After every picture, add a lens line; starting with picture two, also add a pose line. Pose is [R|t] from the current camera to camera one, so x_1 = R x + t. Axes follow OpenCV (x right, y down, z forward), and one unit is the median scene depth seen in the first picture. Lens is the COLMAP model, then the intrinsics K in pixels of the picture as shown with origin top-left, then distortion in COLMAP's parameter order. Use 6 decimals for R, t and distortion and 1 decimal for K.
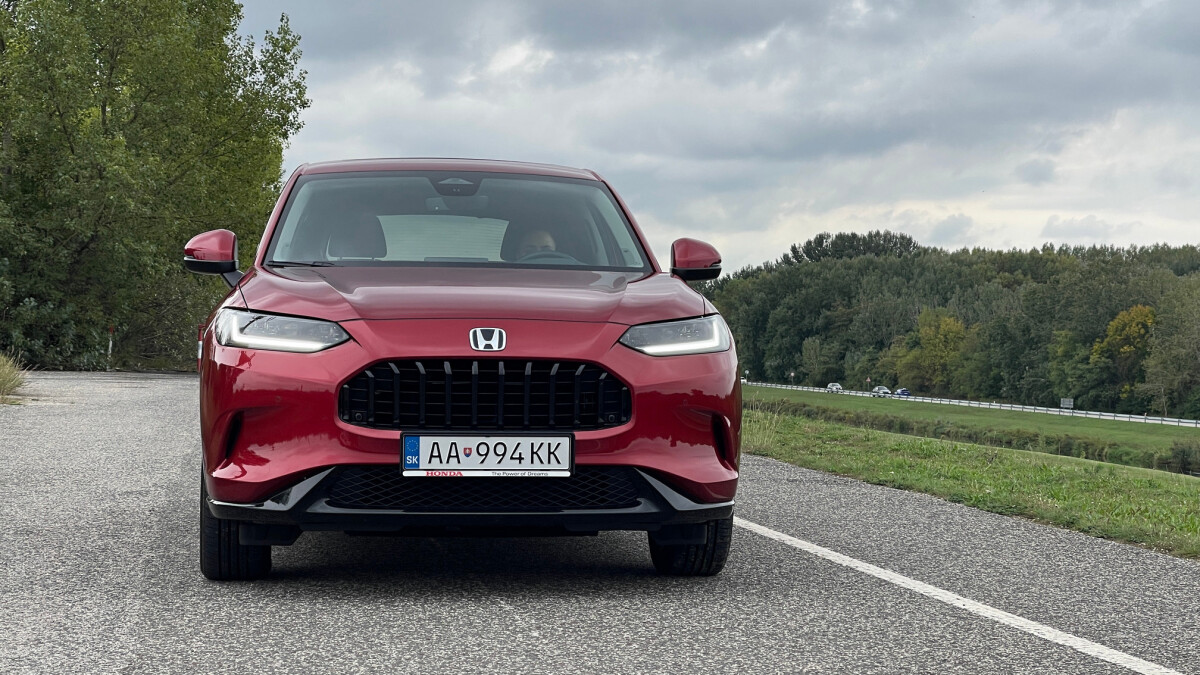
lens RADIAL K [[2237.4, 0, 596.0], [0, 2237.4, 334.6], [0, 0, 1]] dist [0.248431, 0.000000]
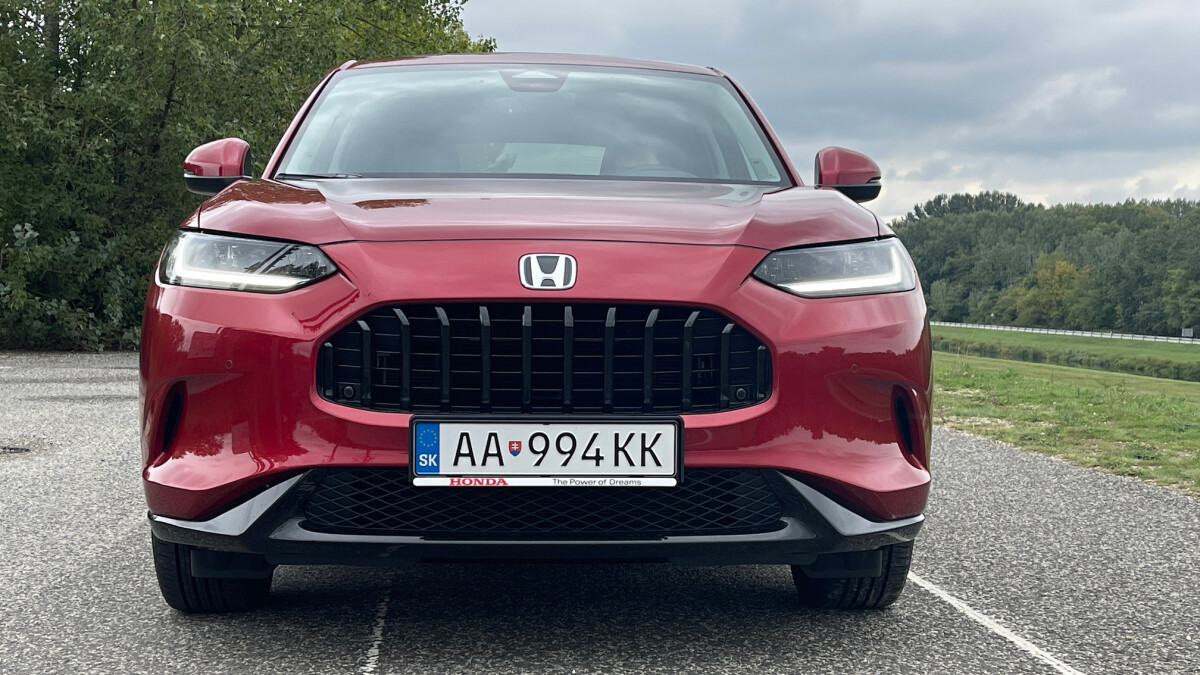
lens RADIAL K [[1828.6, 0, 631.9], [0, 1828.6, 335.9], [0, 0, 1]] dist [0.141542, 0.000000]
pose [[0.997778, -0.001304, -0.066609, 0.010577], [0.003392, 0.999506, 0.031237, 0.004250], [0.066535, -0.031394, 0.997290, 0.475116]]
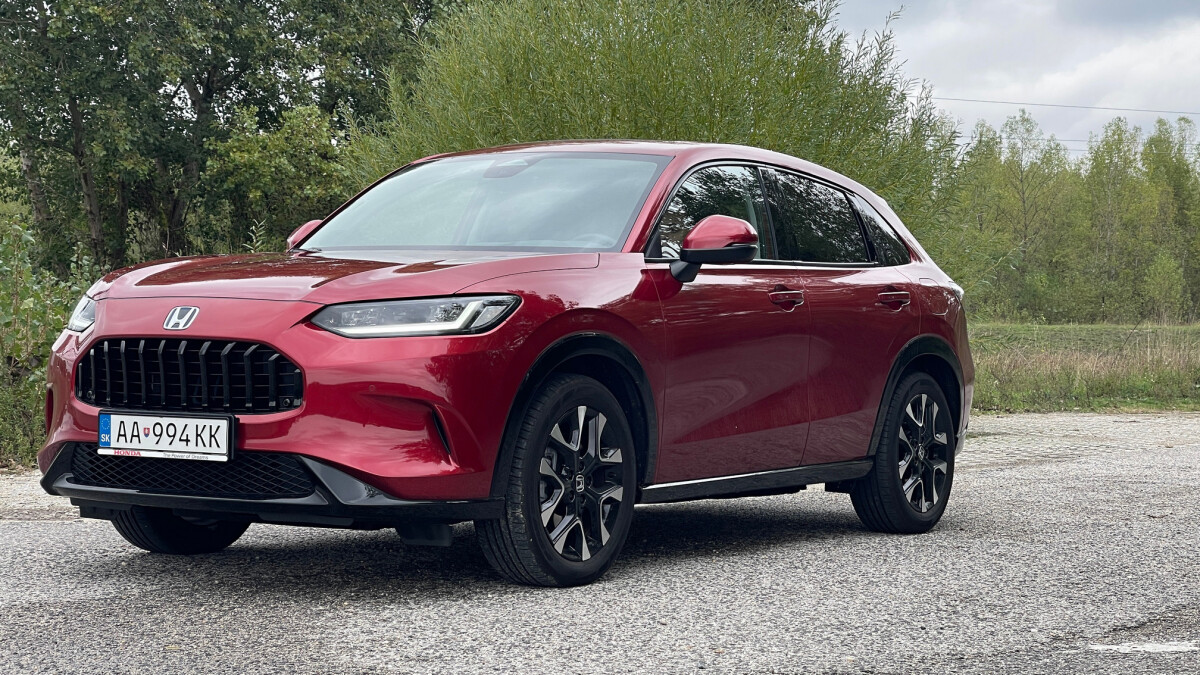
lens RADIAL K [[2237.4, 0, 602.4], [0, 2237.4, 342.8], [0, 0, 1]] dist [0.248431, 0.000000]
pose [[0.770971, 0.004530, -0.636854, 0.716299], [-0.015932, 0.999799, -0.012175, 0.021807], [0.636670, 0.019533, 0.770889, 0.355959]]
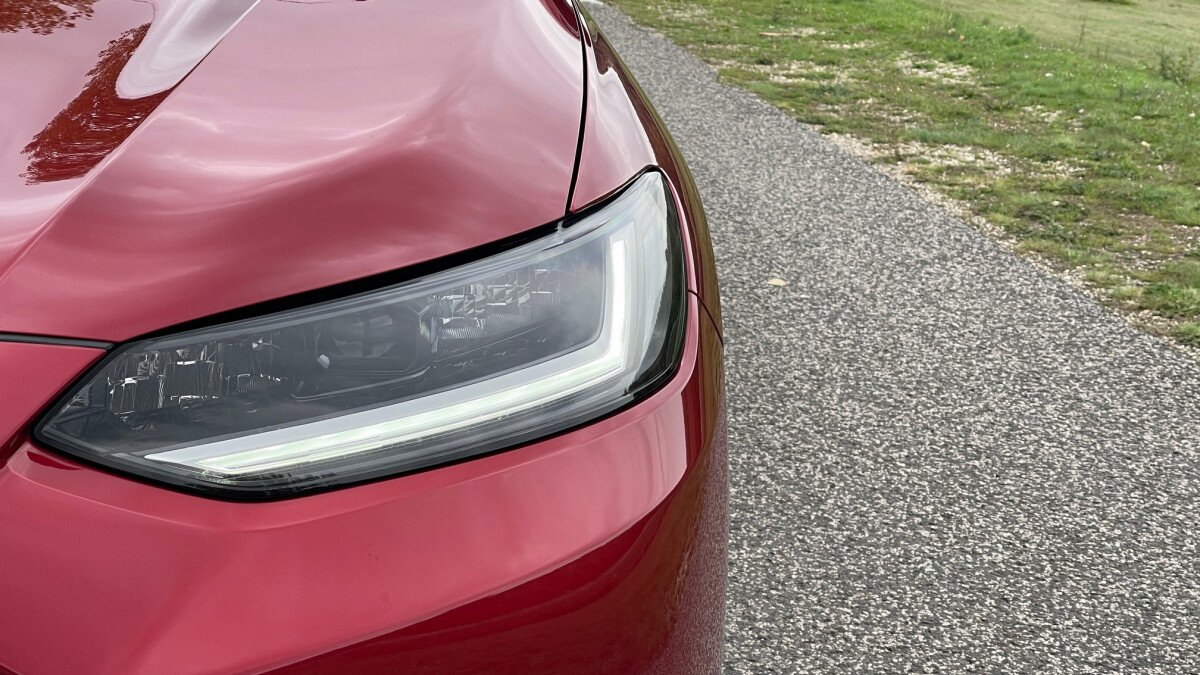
lens RADIAL K [[2237.4, 0, 601.9], [0, 2237.4, 338.5], [0, 0, 1]] dist [0.248431, 0.000000]
pose [[0.997711, 0.055164, -0.039115, 0.062623], [-0.044263, 0.970011, 0.238998, -0.050347], [0.051126, -0.236720, 0.970232, 0.840388]]
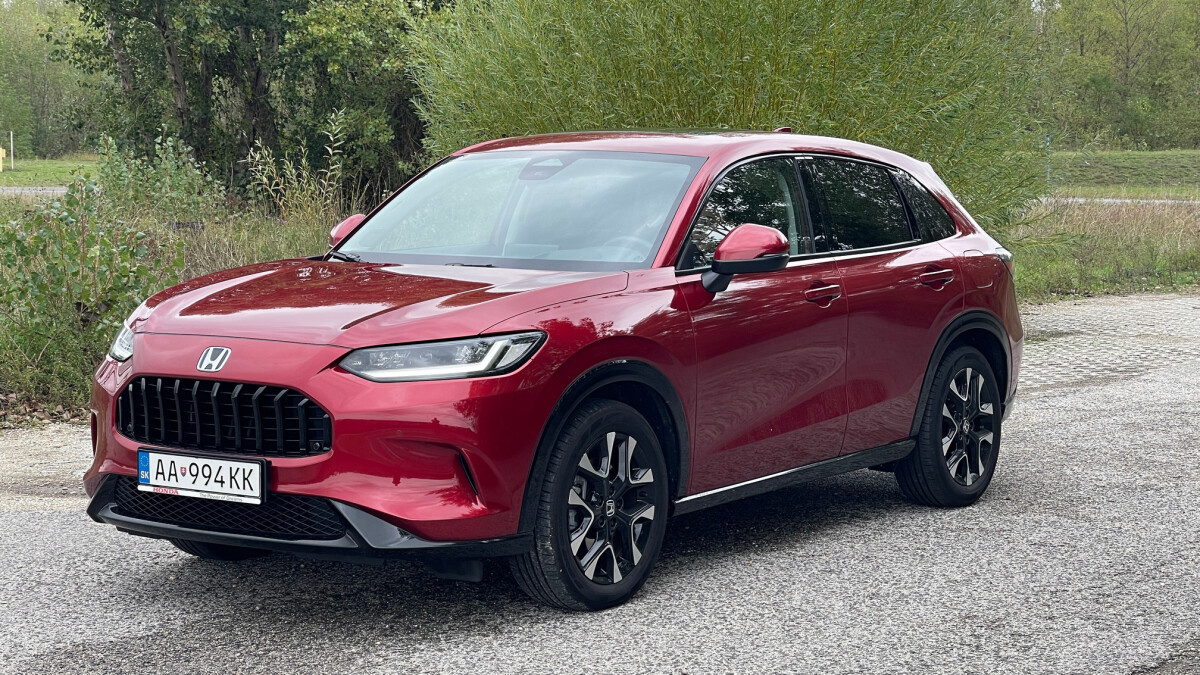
lens RADIAL K [[2237.4, 0, 603.1], [0, 2237.4, 335.3], [0, 0, 1]] dist [0.248431, 0.000000]
pose [[0.743151, 0.043324, -0.667720, 0.744476], [-0.000707, 0.997952, 0.063963, -0.072294], [0.669124, -0.047061, 0.741660, 0.370810]]
